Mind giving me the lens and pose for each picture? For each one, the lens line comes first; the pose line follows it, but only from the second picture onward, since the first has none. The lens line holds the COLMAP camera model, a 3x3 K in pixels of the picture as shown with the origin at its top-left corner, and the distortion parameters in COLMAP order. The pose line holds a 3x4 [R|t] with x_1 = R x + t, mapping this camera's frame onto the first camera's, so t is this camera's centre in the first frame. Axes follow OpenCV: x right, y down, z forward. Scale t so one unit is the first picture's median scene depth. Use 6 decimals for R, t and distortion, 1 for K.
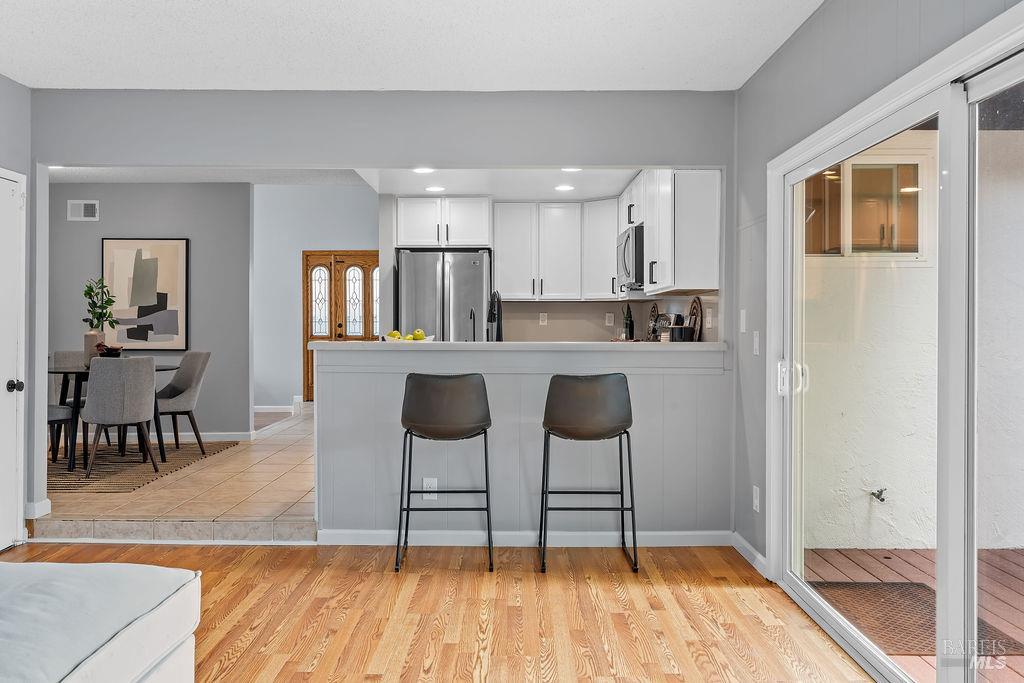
lens RADIAL K [[831.1, 0, 511.4], [0, 831.1, 325.0], [0, 0, 1]] dist [0.001886, 0.001926]
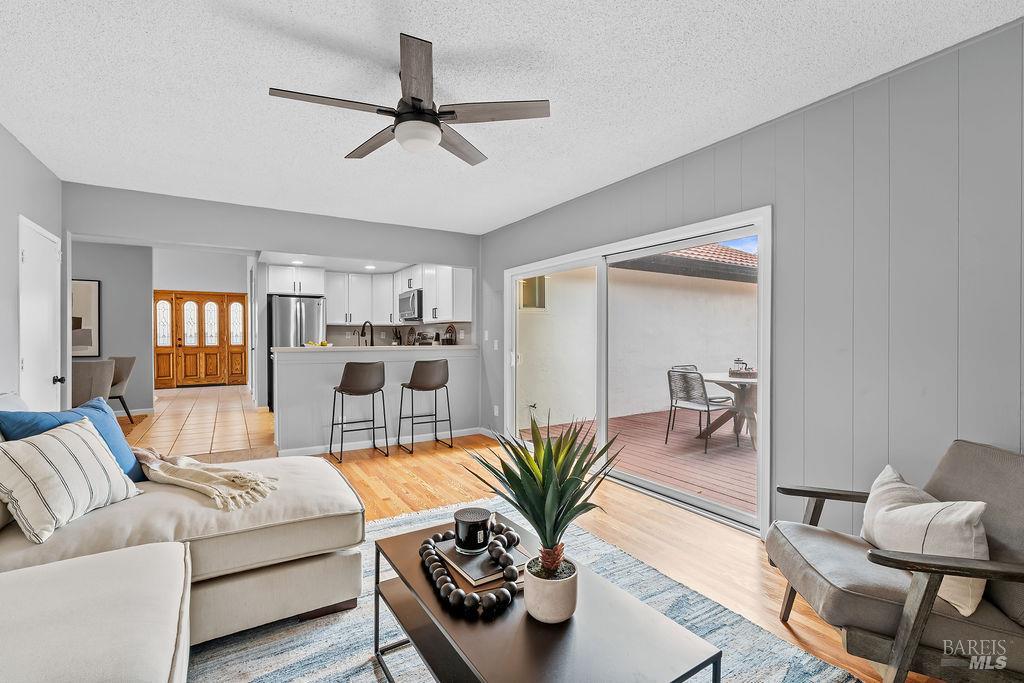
lens RADIAL K [[459.9, 0, 510.6], [0, 459.9, 339.8], [0, 0, 1]] dist [-0.002021, -0.000058]
pose [[0.849616, -0.006861, 0.527357, -0.264267], [0.004696, 0.999974, 0.005445, 0.000060], [-0.527380, -0.002150, 0.849627, -0.099213]]
